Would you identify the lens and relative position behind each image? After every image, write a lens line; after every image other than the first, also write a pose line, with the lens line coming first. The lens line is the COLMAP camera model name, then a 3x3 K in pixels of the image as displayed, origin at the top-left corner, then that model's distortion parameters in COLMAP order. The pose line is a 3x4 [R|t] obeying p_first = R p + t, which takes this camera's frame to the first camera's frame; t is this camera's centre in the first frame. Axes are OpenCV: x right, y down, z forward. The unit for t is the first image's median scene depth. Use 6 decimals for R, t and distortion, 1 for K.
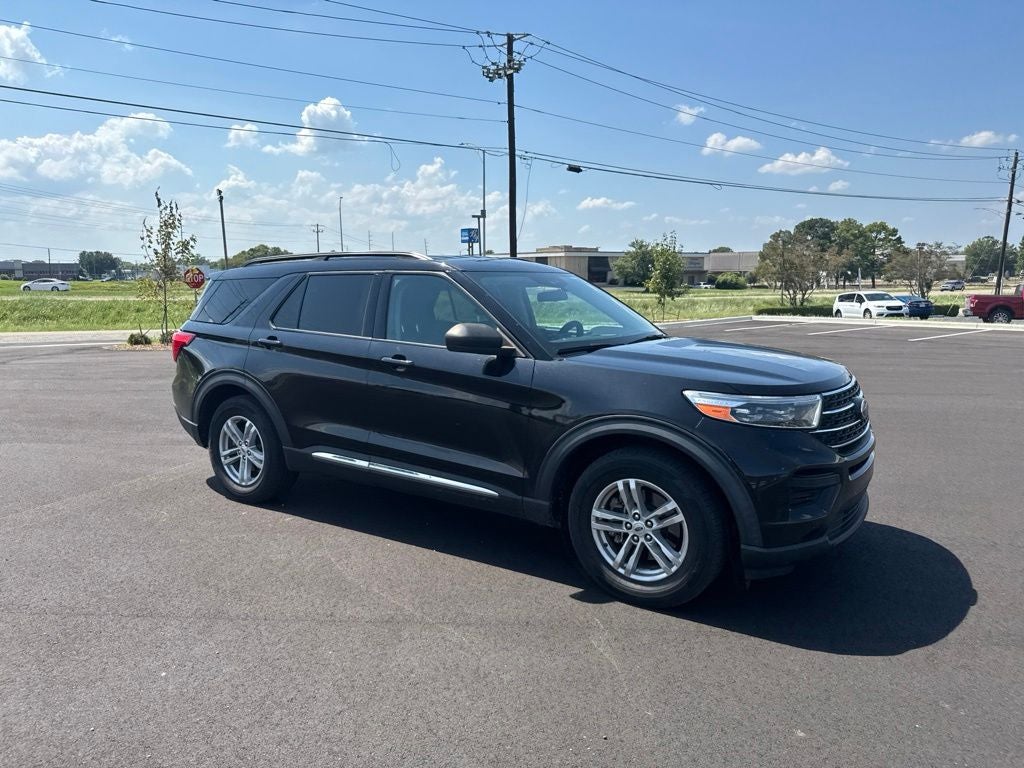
lens RADIAL K [[727.7, 0, 506.8], [0, 727.7, 386.3], [0, 0, 1]] dist [0.027930, -0.039960]
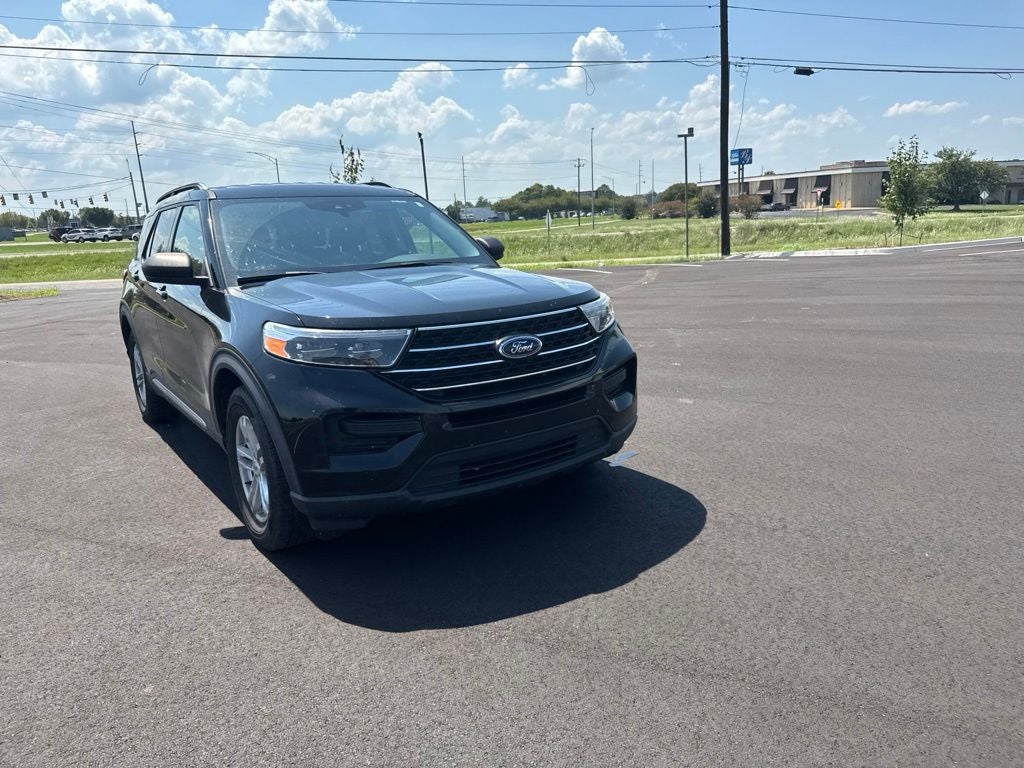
lens RADIAL K [[727.7, 0, 504.3], [0, 727.7, 388.8], [0, 0, 1]] dist [0.027930, -0.039960]
pose [[0.930073, 0.041118, -0.365067, 0.101110], [-0.007217, 0.995570, 0.093746, 0.000208], [0.367304, -0.084556, 0.926249, 0.029938]]
